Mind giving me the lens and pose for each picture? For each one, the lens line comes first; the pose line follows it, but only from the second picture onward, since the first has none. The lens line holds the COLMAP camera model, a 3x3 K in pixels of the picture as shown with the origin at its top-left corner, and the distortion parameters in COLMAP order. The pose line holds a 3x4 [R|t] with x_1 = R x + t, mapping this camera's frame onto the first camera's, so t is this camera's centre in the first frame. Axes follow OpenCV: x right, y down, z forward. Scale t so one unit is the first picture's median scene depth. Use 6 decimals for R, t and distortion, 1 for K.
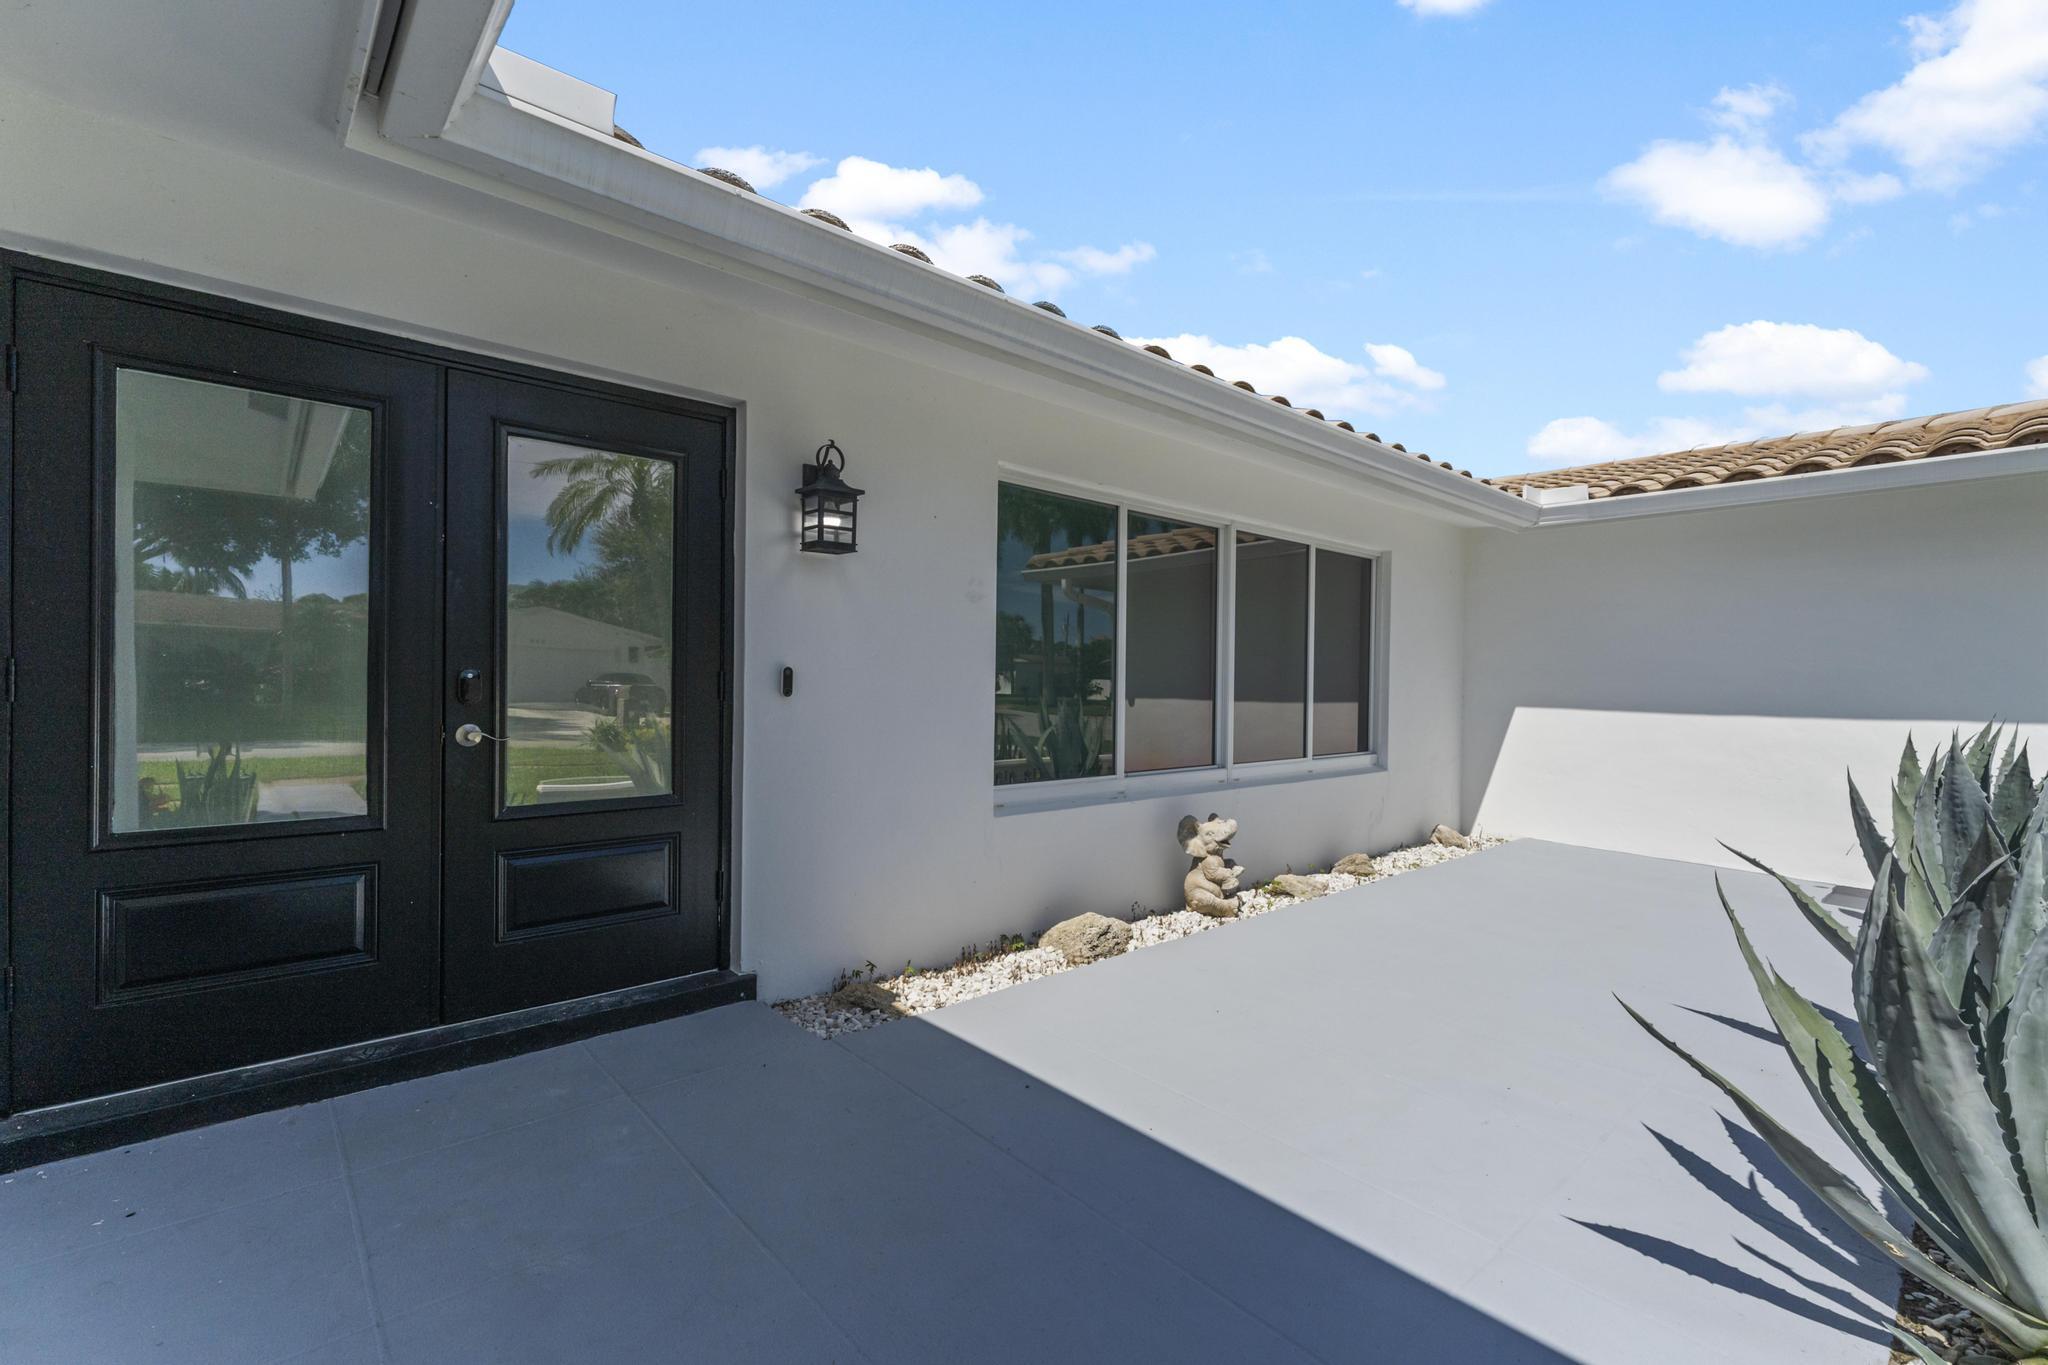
lens RADIAL K [[888.6, 0, 1030.2], [0, 888.6, 689.5], [0, 0, 1]] dist [0.001493, 0.000281]
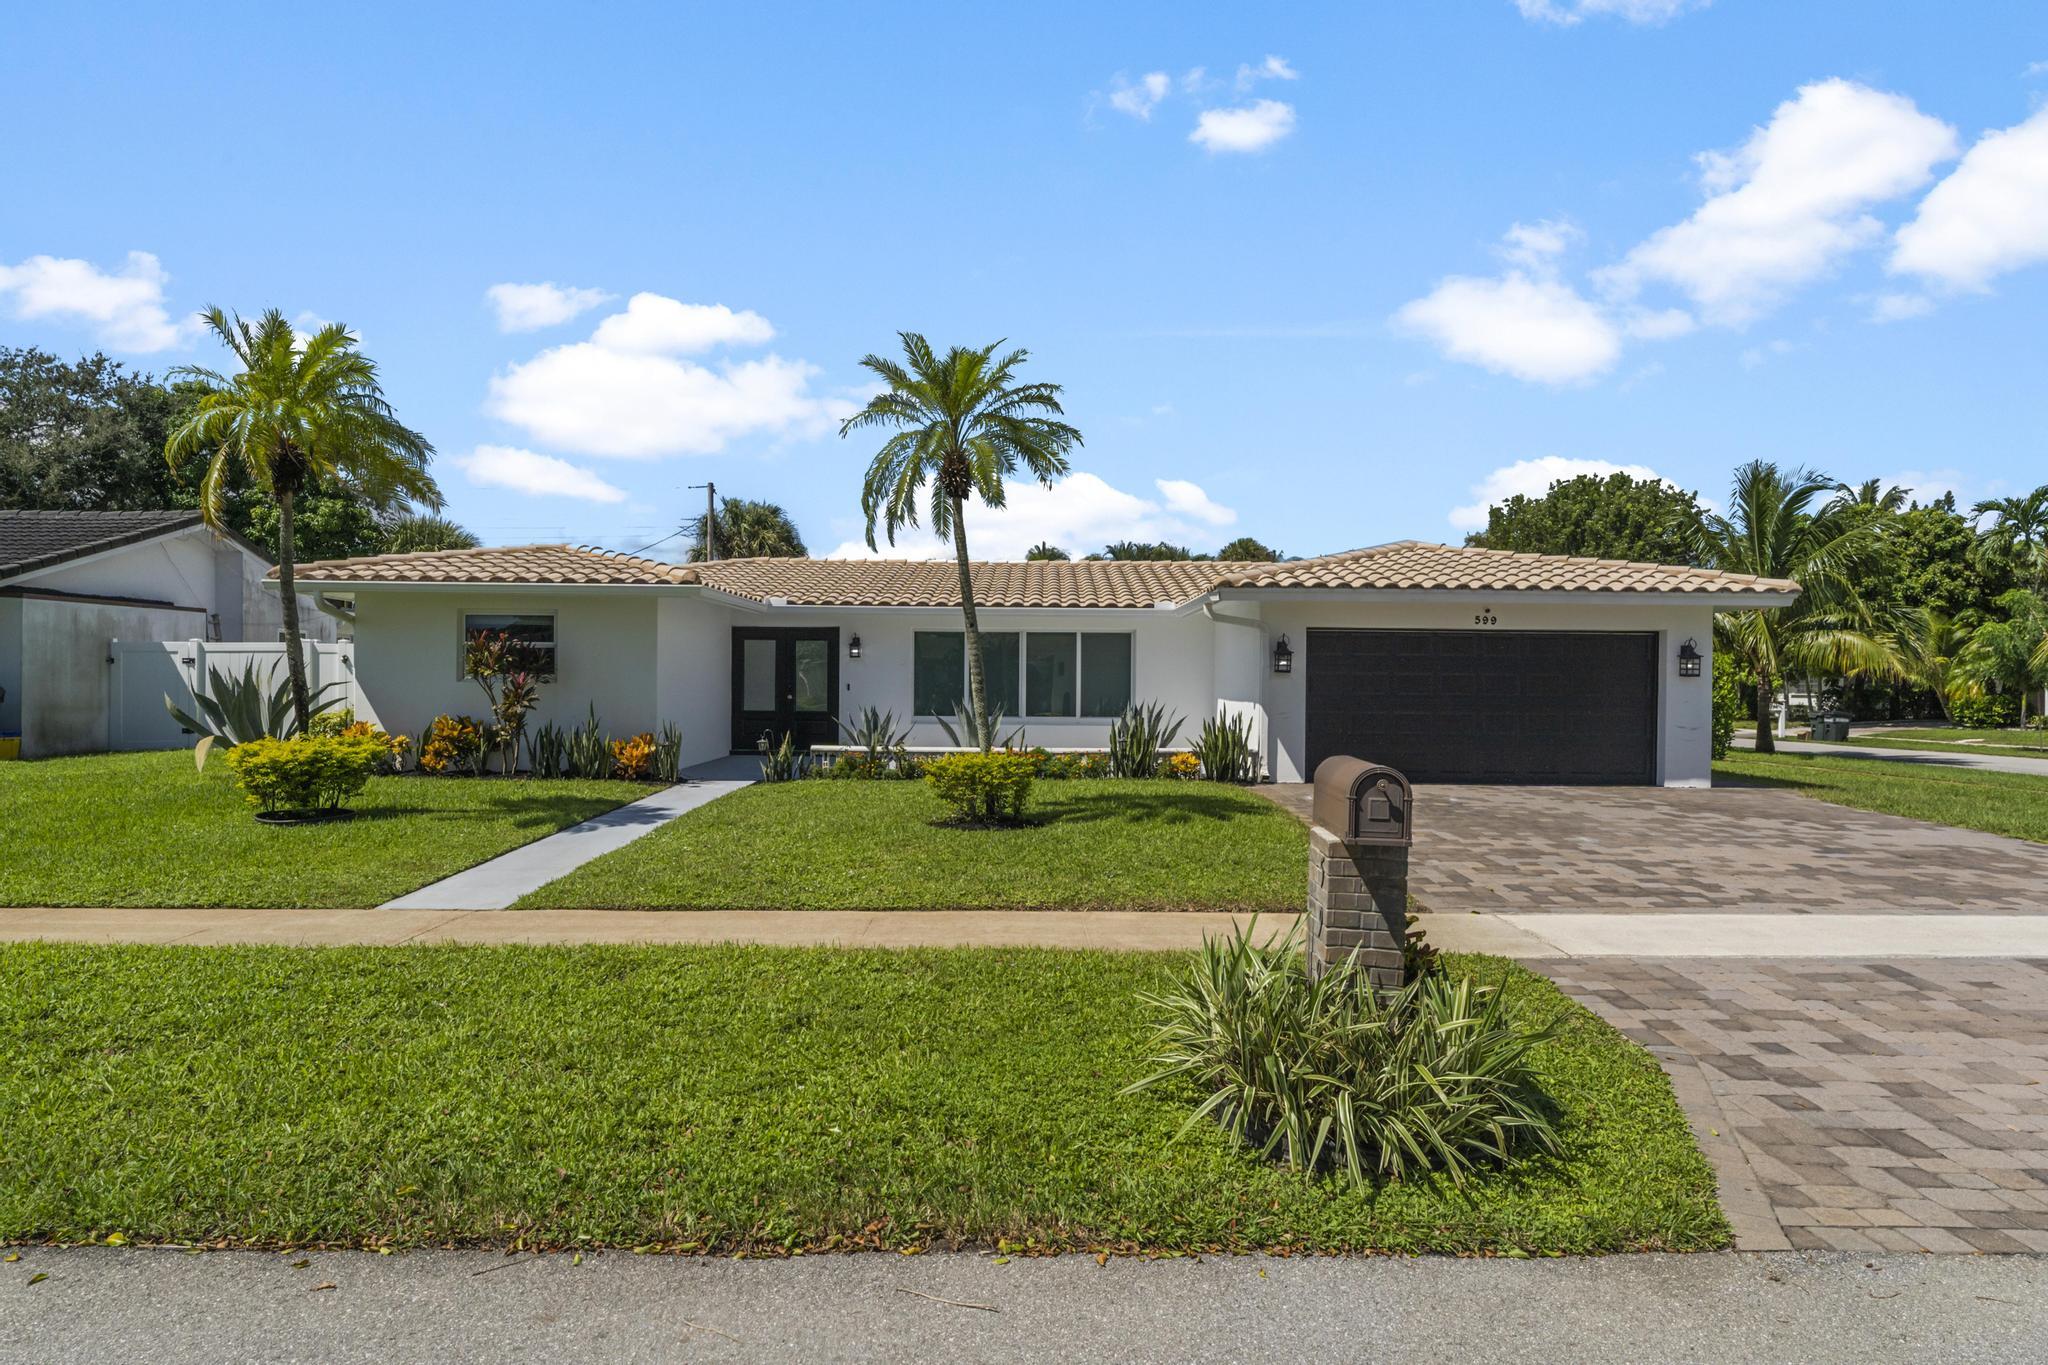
lens RADIAL K [[1140.3, 0, 1024.0], [0, 1140.3, 682.5], [0, 0, 1]] dist [-0.003046, -0.001257]
pose [[0.747879, -0.003570, -0.663826, 4.216753], [-0.004077, 0.999942, -0.009971, 0.021176], [0.663823, 0.010164, 0.747821, -2.713915]]
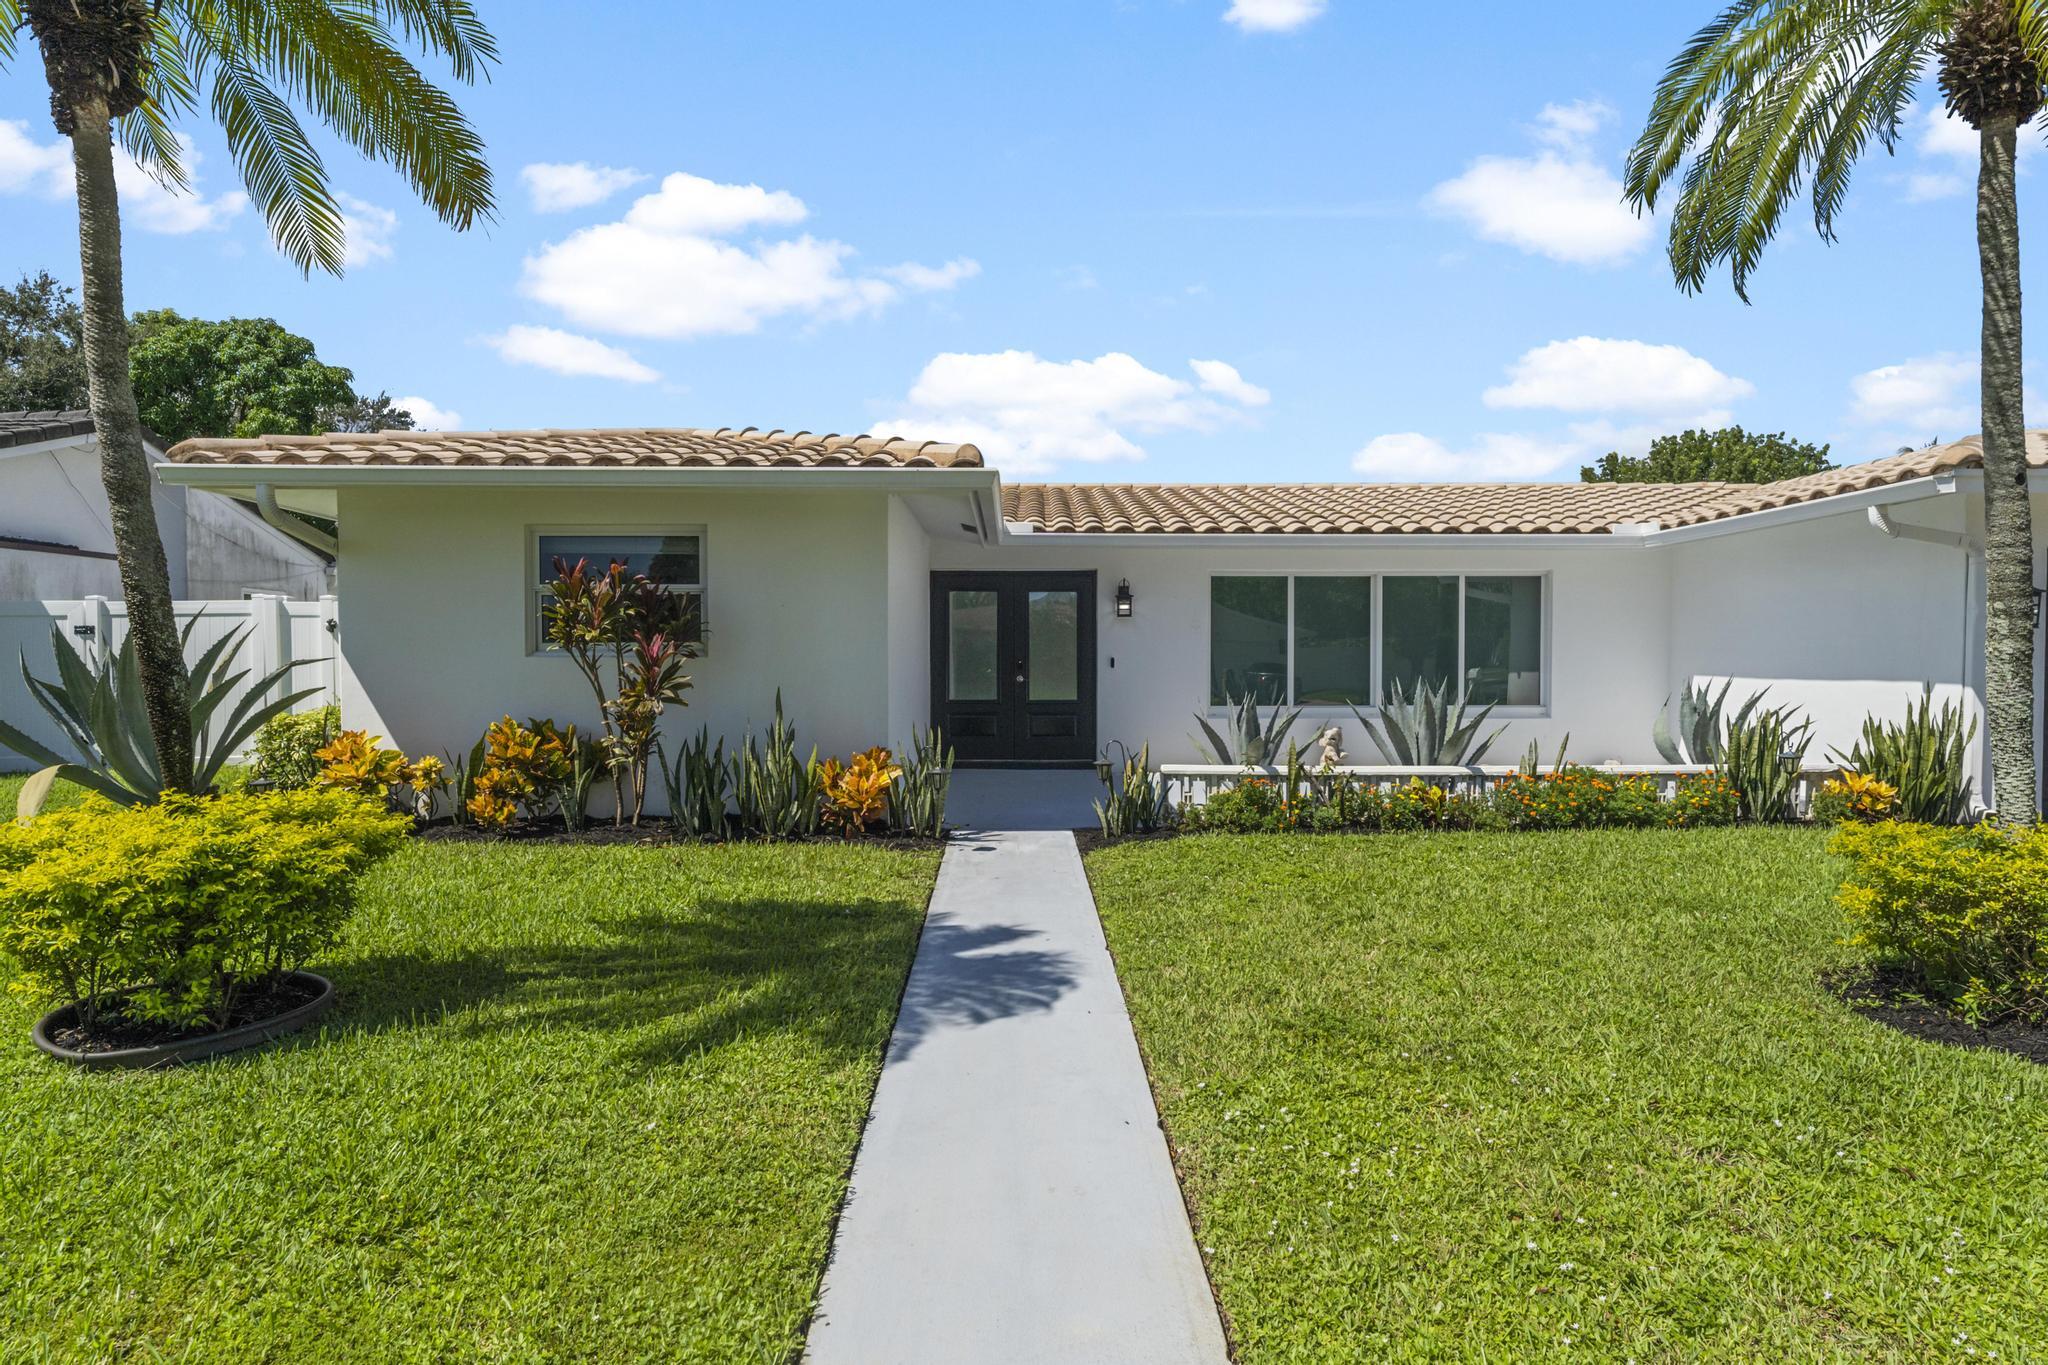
lens RADIAL K [[1105.0, 0, 1024.0], [0, 1105.0, 682.5], [0, 0, 1]] dist [-0.004445, -0.000402]
pose [[0.752953, 0.002360, -0.658070, 1.891666], [0.004660, 0.999949, 0.008919, 0.022563], [0.658057, -0.009782, 0.752904, -1.912417]]
